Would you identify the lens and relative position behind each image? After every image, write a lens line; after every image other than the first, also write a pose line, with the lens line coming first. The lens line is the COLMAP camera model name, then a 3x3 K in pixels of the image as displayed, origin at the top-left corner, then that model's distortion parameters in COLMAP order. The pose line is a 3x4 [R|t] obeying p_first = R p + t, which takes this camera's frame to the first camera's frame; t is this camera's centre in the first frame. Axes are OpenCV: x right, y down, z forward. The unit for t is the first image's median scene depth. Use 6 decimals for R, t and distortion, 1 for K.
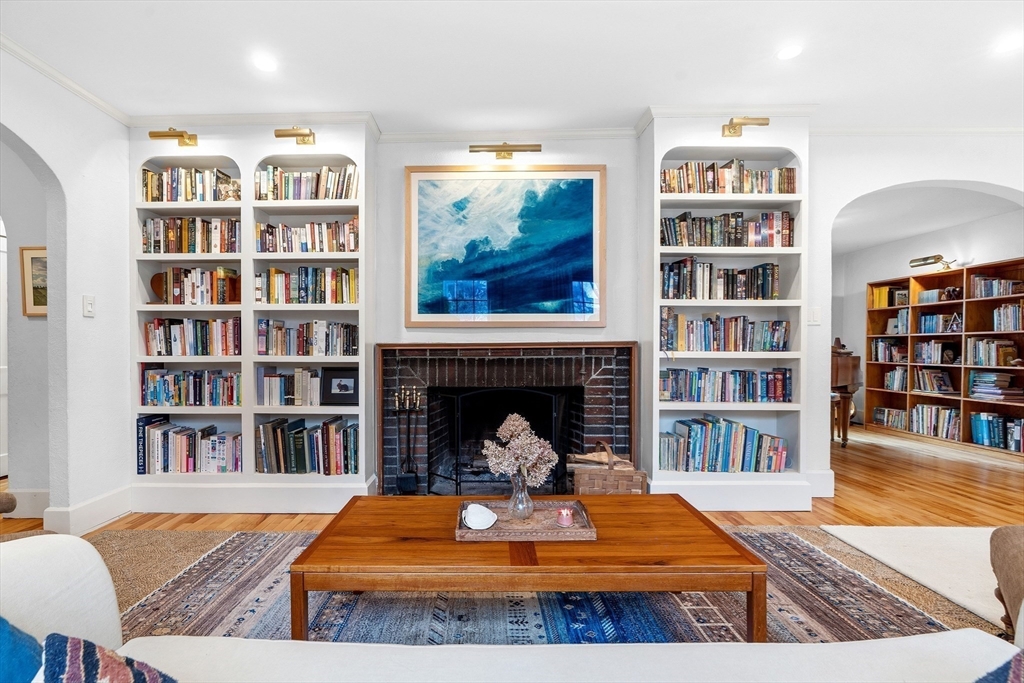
lens RADIAL K [[461.4, 0, 512.0], [0, 461.4, 341.5], [0, 0, 1]] dist [-0.003173, 0.001201]
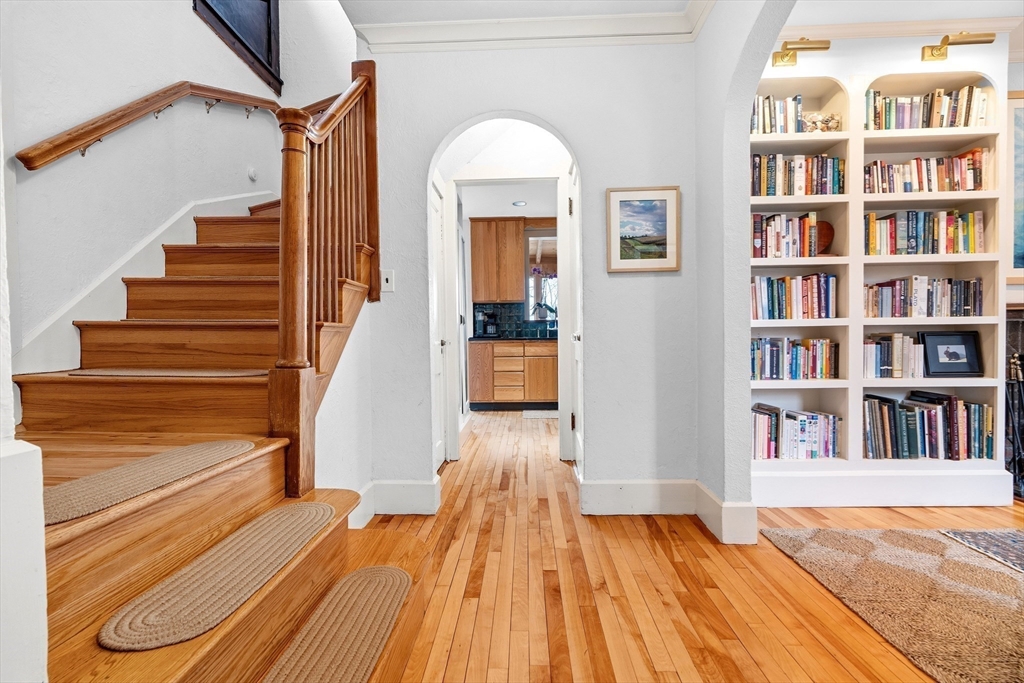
lens RADIAL K [[446.9, 0, 512.0], [0, 446.9, 341.5], [0, 0, 1]] dist [-0.001104, 0.000286]
pose [[0.999814, -0.013016, -0.014210, -1.163387], [0.013103, 0.999895, 0.006109, 0.059614], [0.014129, -0.006294, 0.999880, 0.181654]]
